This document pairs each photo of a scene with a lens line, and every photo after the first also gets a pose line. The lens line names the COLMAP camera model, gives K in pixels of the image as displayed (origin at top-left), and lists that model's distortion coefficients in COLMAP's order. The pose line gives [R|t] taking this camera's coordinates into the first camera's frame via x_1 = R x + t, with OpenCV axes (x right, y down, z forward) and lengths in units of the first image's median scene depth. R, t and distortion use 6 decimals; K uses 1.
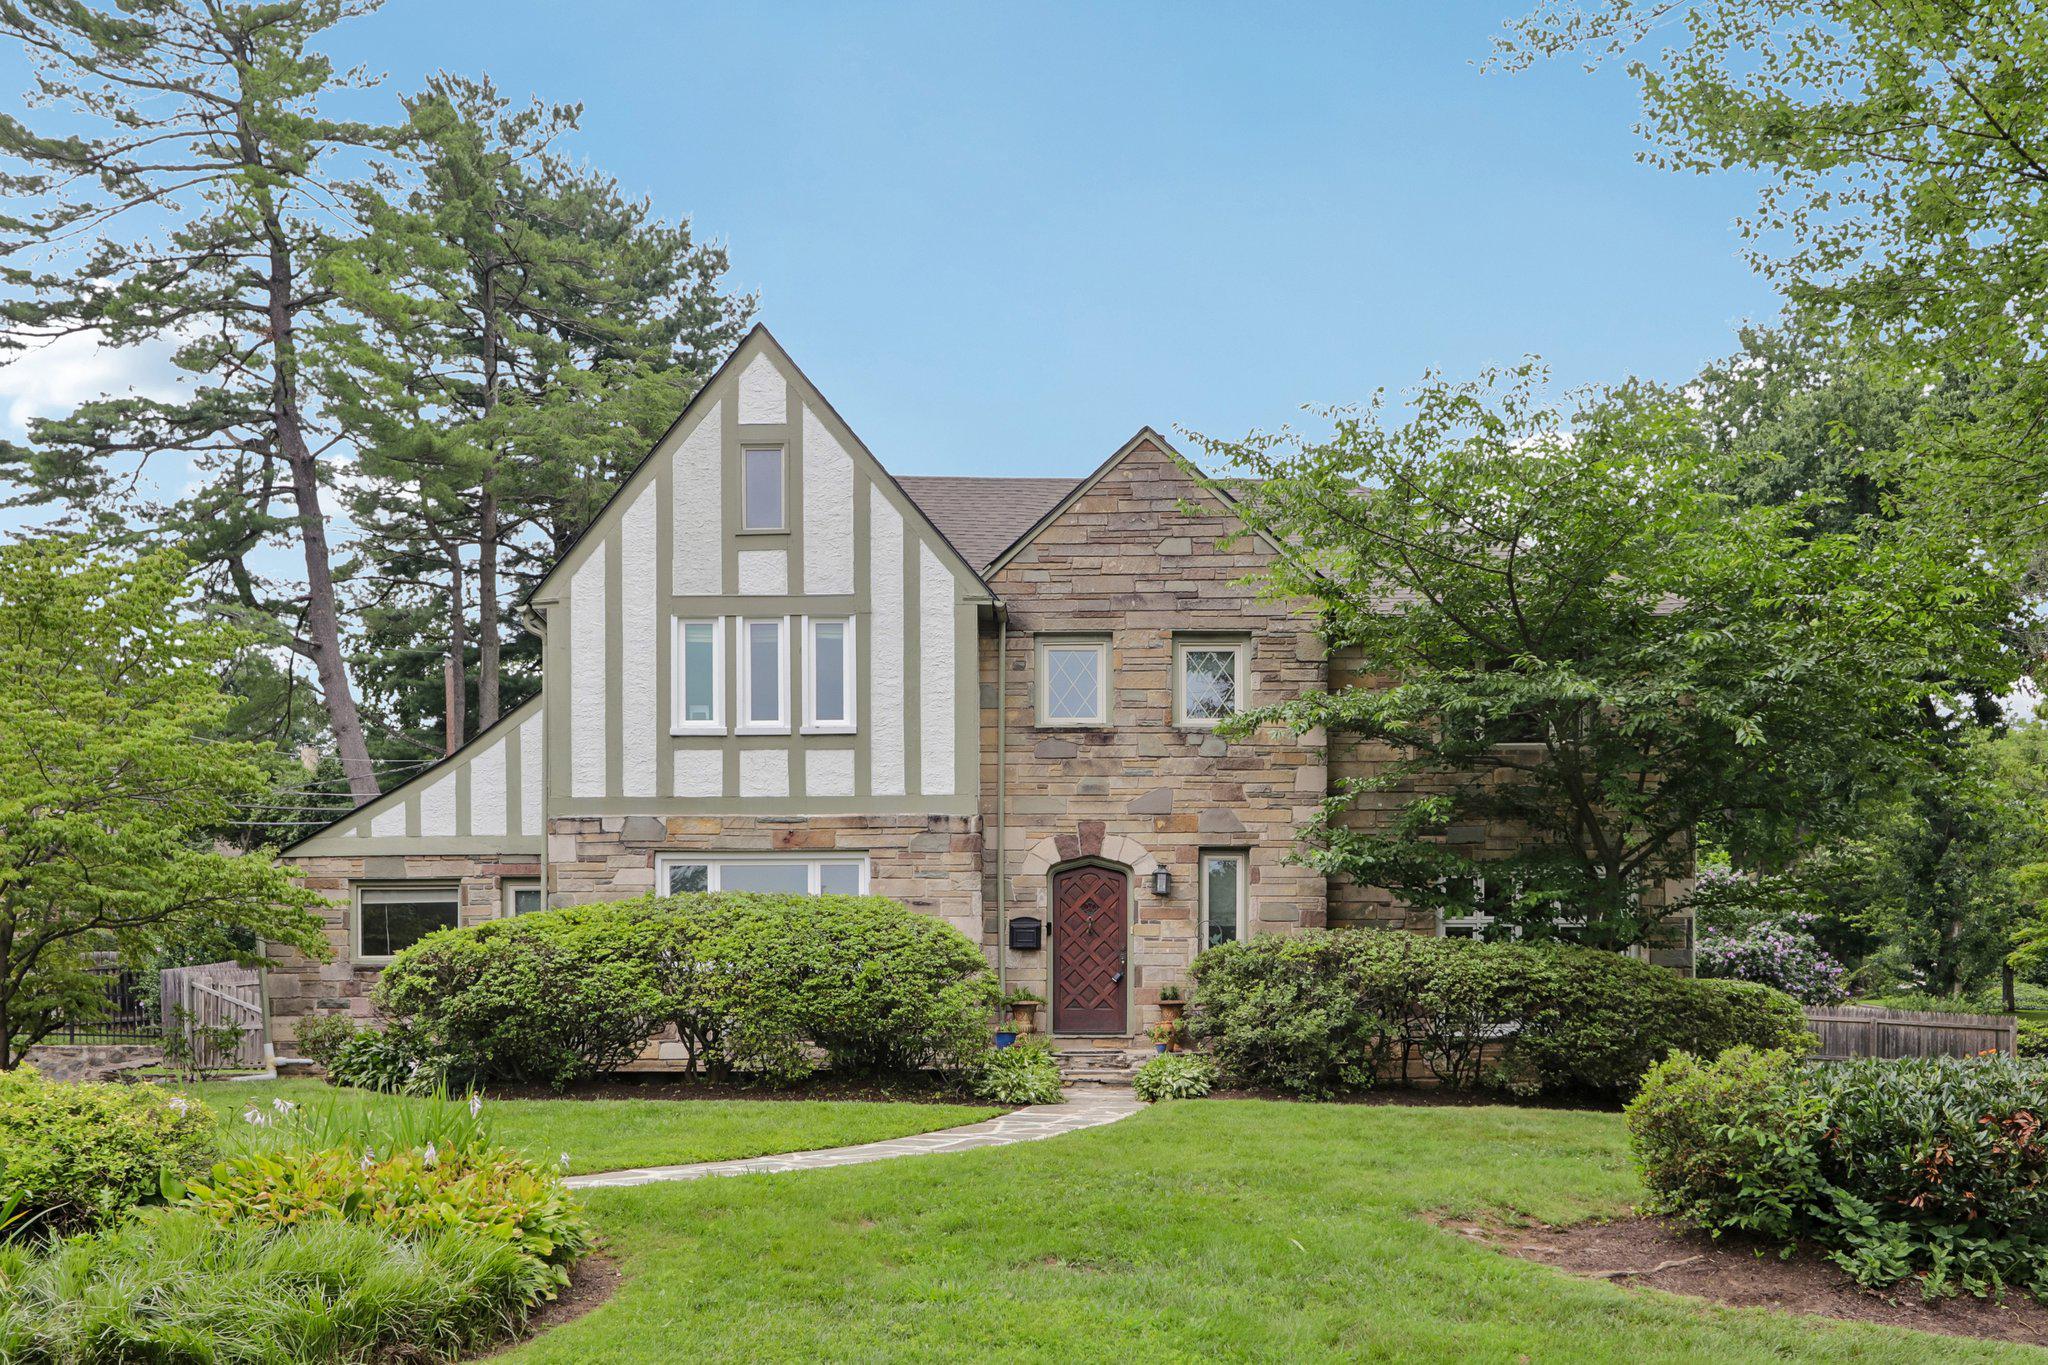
lens RADIAL K [[2031.2, 0, 1024.0], [0, 2031.2, 682.5], [0, 0, 1]] dist [-0.001600, -0.005757]
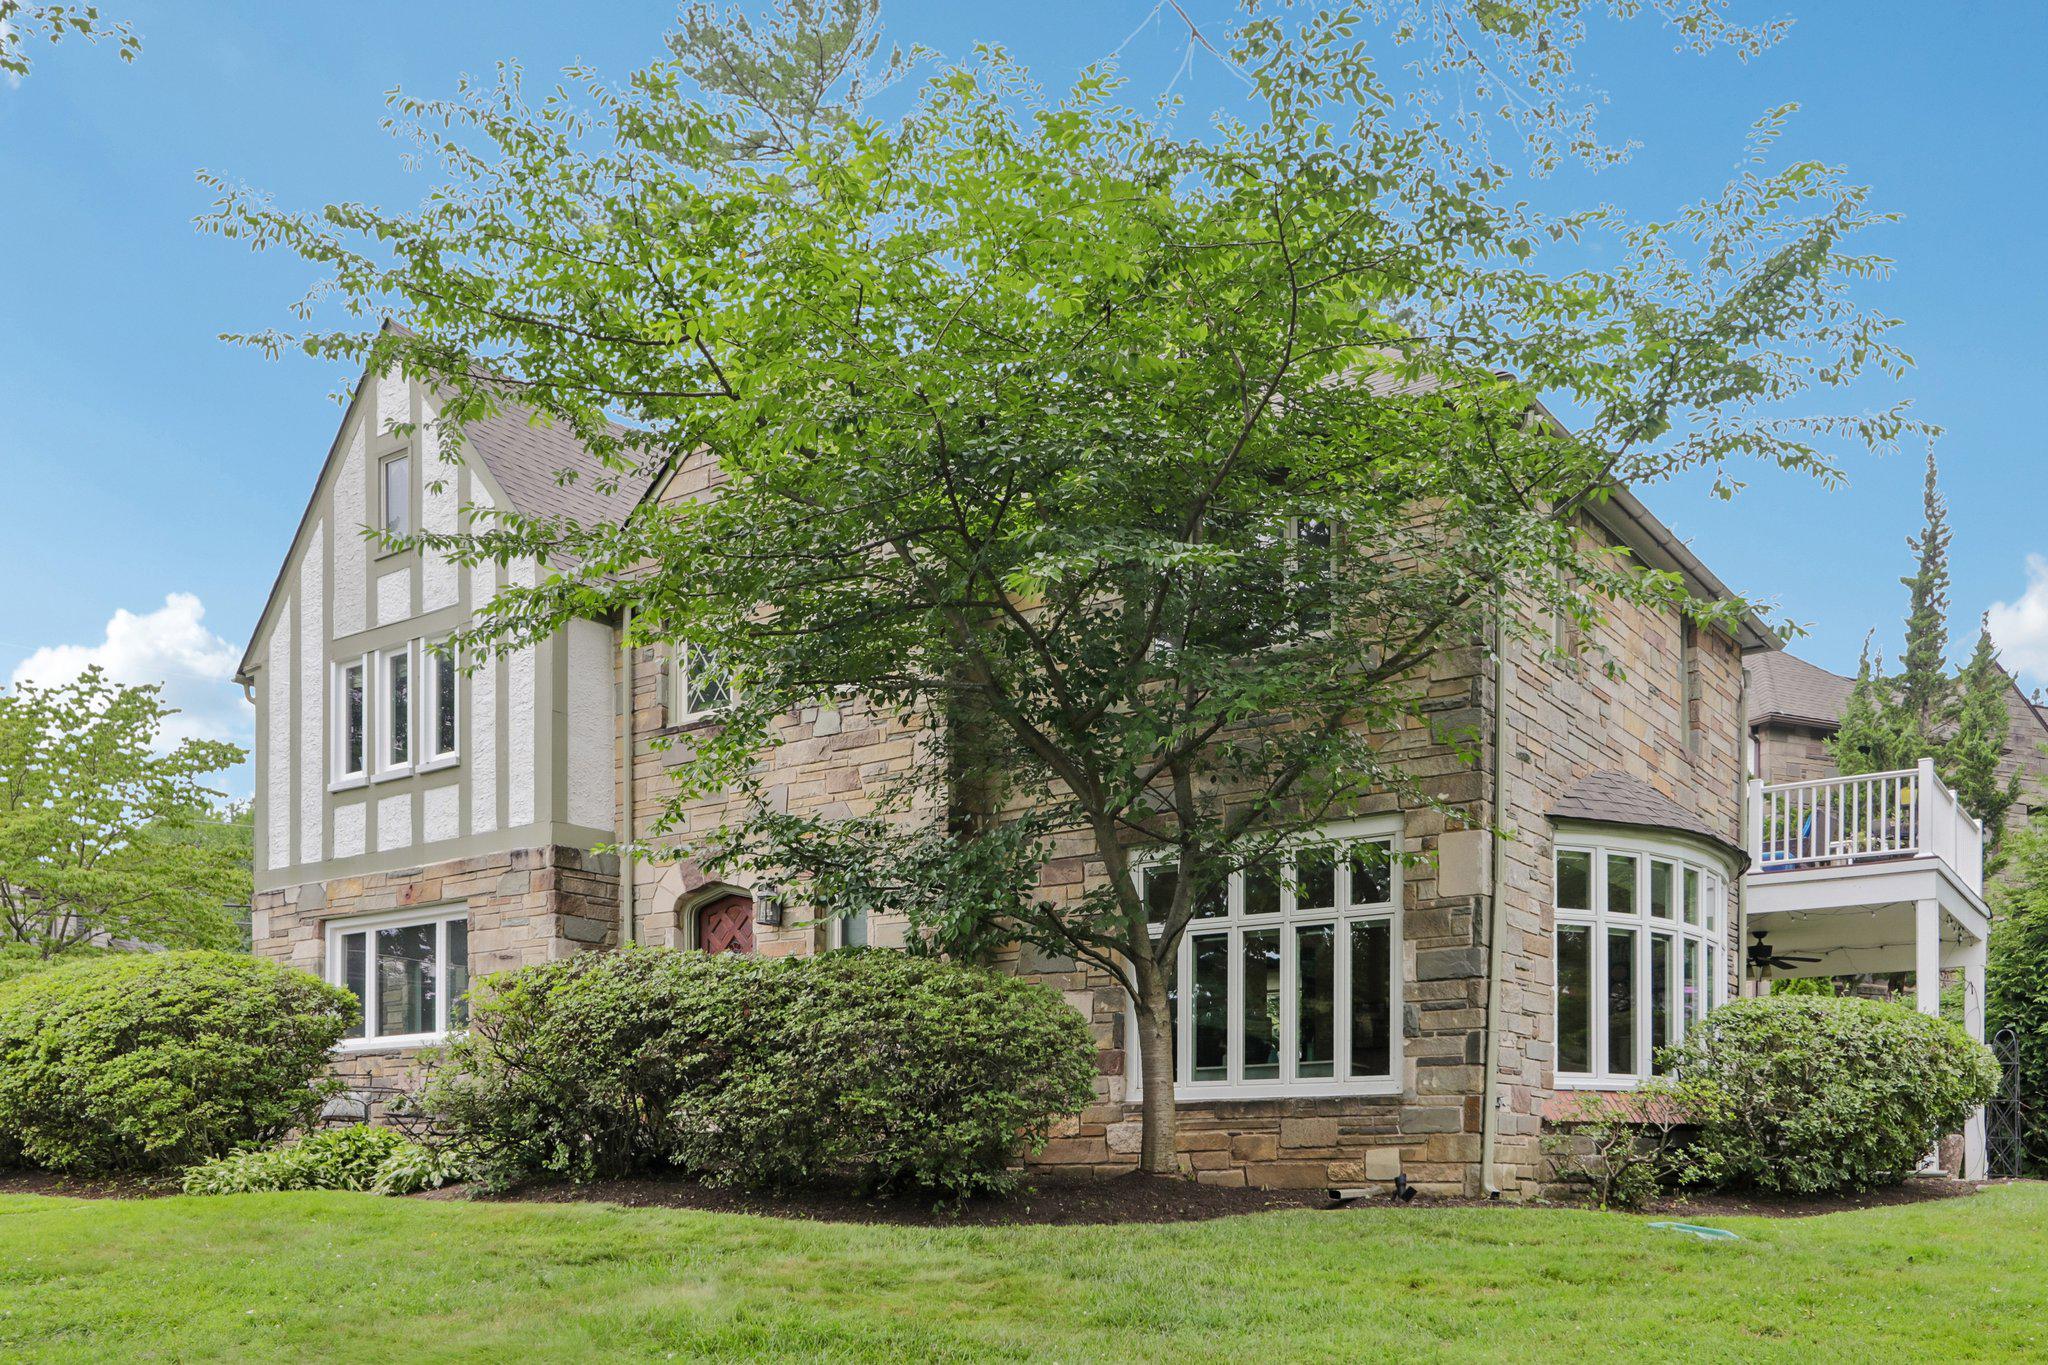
lens RADIAL K [[2031.2, 0, 1024.0], [0, 2031.2, 682.5], [0, 0, 1]] dist [-0.001600, -0.005757]
pose [[0.819049, -0.147191, -0.554521, 0.587227], [0.126001, 0.989081, -0.076433, 0.085600], [0.559716, -0.007268, 0.828652, 0.419958]]
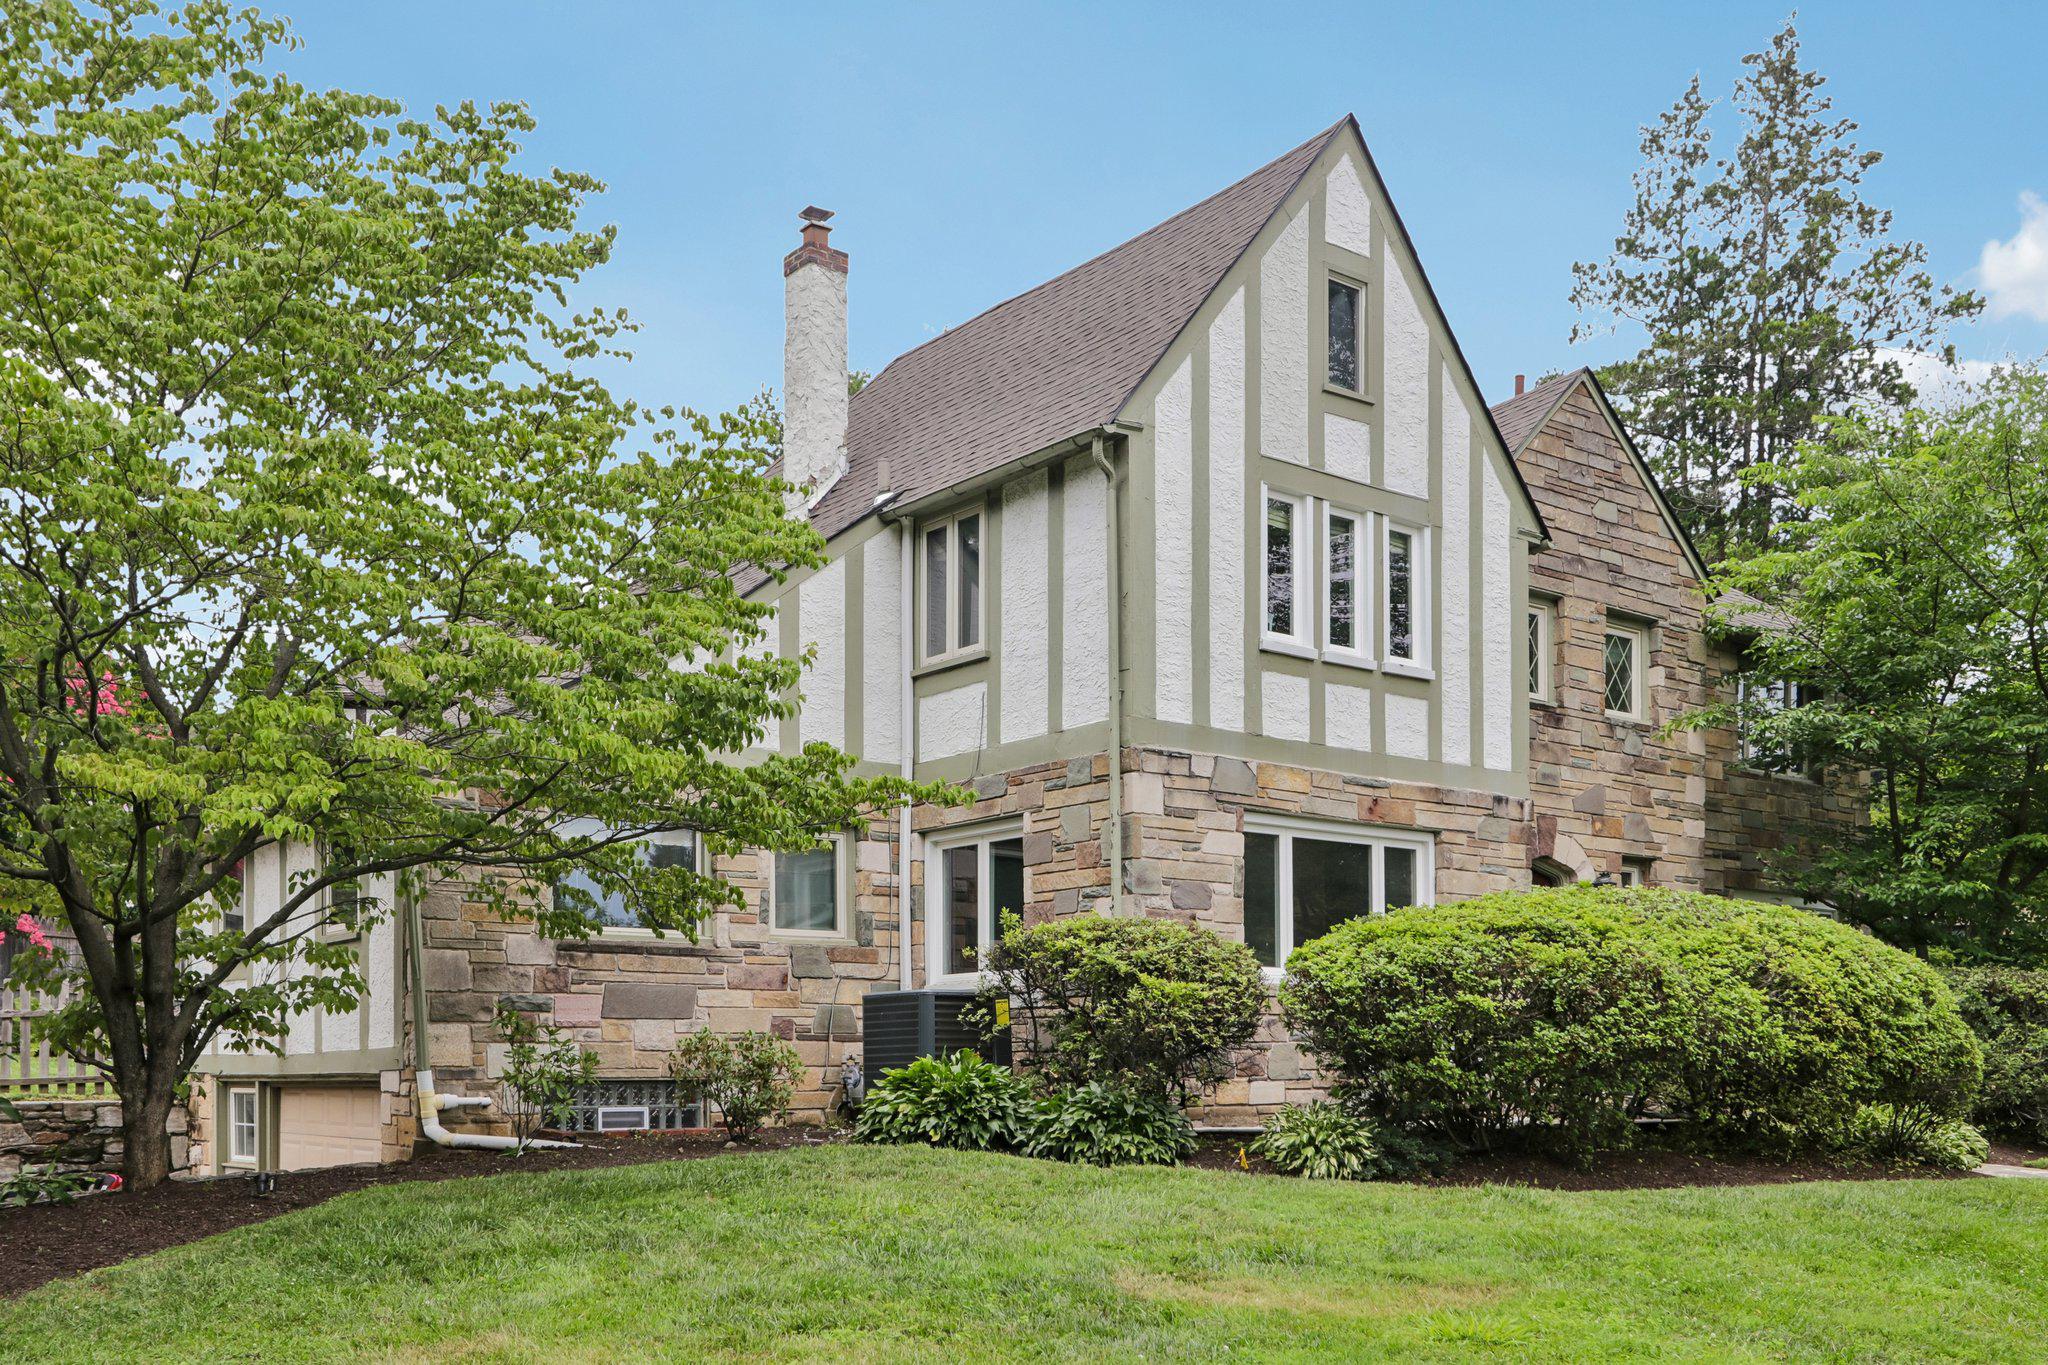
lens RADIAL K [[2031.2, 0, 1024.0], [0, 2031.2, 682.5], [0, 0, 1]] dist [-0.001600, -0.005757]
pose [[0.746610, 0.126261, 0.653170, -0.696574], [-0.135360, 0.990118, -0.036671, 0.074650], [-0.651345, -0.061034, 0.756323, 0.511770]]
